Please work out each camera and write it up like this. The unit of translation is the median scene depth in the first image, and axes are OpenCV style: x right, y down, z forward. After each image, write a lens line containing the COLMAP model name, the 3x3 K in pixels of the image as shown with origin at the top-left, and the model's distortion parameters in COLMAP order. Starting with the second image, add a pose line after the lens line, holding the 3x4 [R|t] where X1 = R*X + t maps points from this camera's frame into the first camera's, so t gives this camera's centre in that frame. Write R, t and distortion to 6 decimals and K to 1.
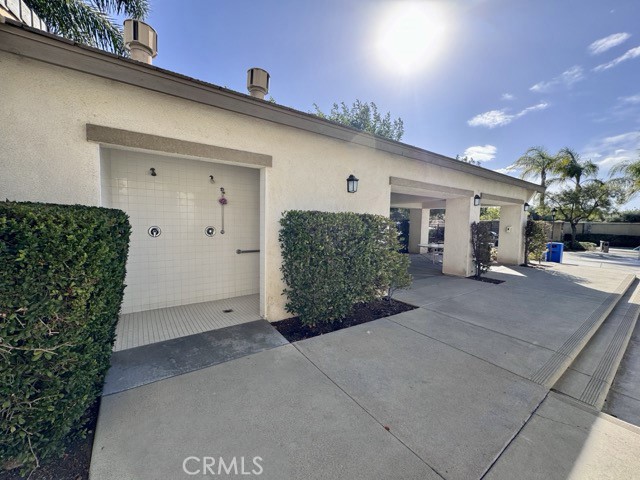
lens RADIAL K [[254.4, 0, 317.4], [0, 254.4, 245.5], [0, 0, 1]] dist [-0.000186, -0.000672]
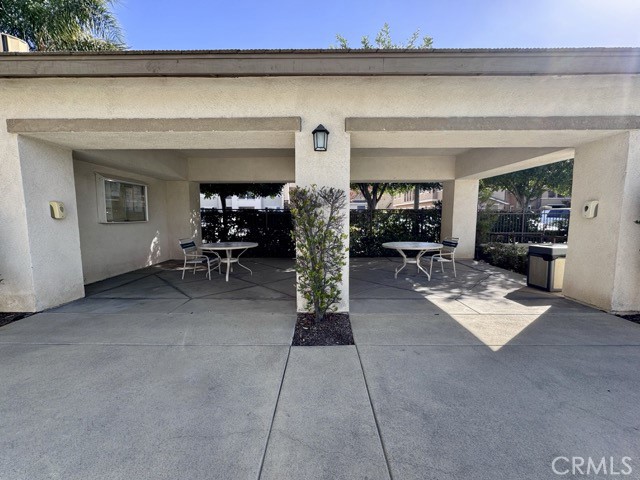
lens RADIAL K [[256.1, 0, 320.0], [0, 256.1, 240.0], [0, 0, 1]] dist [-0.002814, -0.000170]
pose [[0.809163, 0.092441, -0.580267, 0.598233], [-0.040561, 0.993979, 0.101788, -0.036830], [0.586182, -0.058827, 0.808041, 0.443759]]
